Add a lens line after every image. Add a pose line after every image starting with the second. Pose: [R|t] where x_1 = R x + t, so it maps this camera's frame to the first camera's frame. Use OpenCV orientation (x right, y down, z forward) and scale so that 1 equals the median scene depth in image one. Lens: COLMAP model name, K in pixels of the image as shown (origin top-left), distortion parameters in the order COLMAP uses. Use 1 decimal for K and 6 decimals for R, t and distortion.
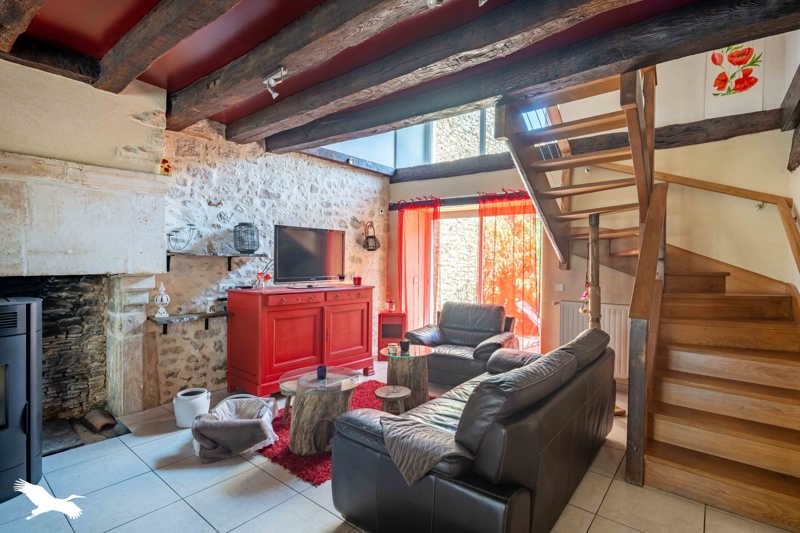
lens RADIAL K [[388.7, 0, 399.8], [0, 388.7, 266.8], [0, 0, 1]] dist [0.000860, -0.000275]
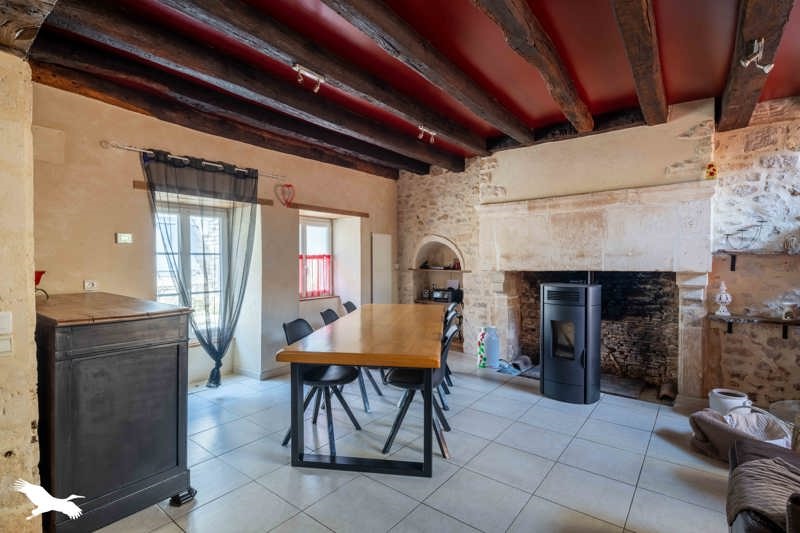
lens RADIAL K [[388.7, 0, 399.2], [0, 388.7, 265.3], [0, 0, 1]] dist [0.000860, -0.000275]
pose [[0.021266, 0.004661, -0.999763, 0.415250], [-0.010733, 0.999933, 0.004434, 0.002287], [0.999716, 0.010636, 0.021315, 0.129390]]
